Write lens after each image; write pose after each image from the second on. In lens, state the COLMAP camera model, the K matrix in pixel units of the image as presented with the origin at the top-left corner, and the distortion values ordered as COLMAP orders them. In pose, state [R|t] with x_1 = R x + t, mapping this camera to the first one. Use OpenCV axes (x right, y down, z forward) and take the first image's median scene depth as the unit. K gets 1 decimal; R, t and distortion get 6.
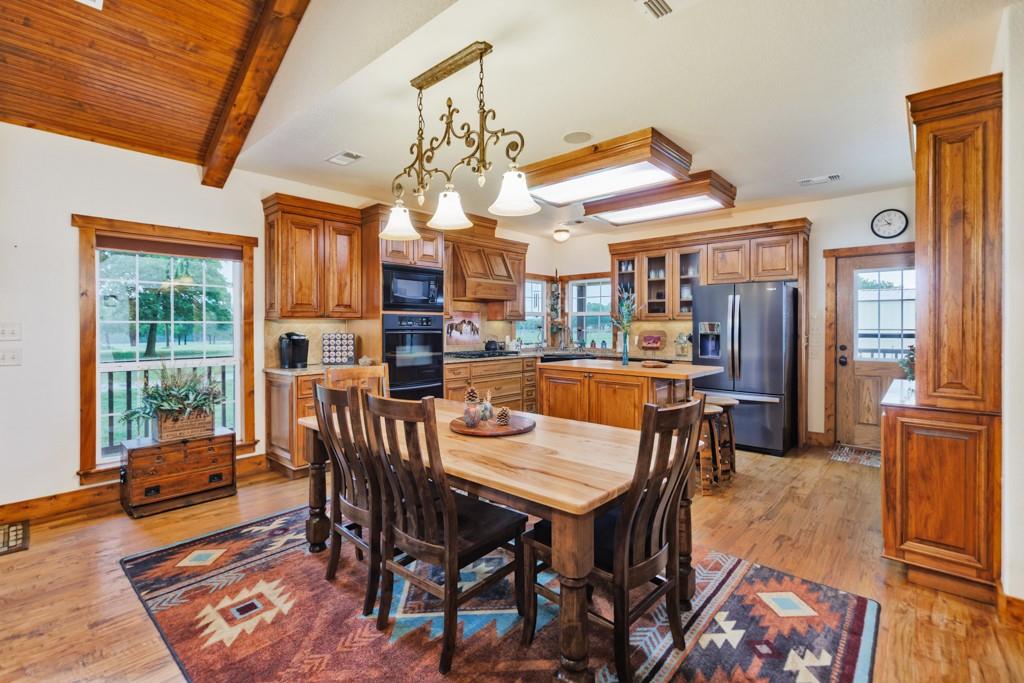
lens RADIAL K [[460.9, 0, 519.1], [0, 460.9, 327.4], [0, 0, 1]] dist [-0.003215, -0.001654]
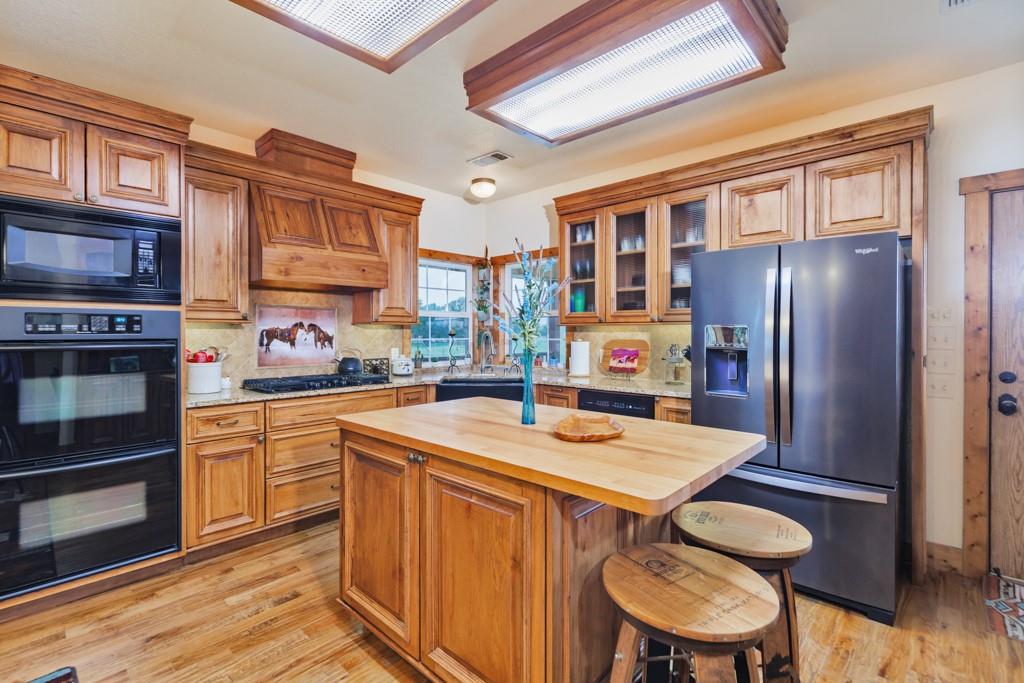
lens RADIAL K [[460.9, 0, 506.2], [0, 460.9, 334.2], [0, 0, 1]] dist [-0.003215, -0.001654]
pose [[0.999344, -0.000951, -0.036210, 0.192642], [0.001020, 0.999998, 0.001887, -0.002617], [0.036208, -0.001923, 0.999342, 0.491474]]
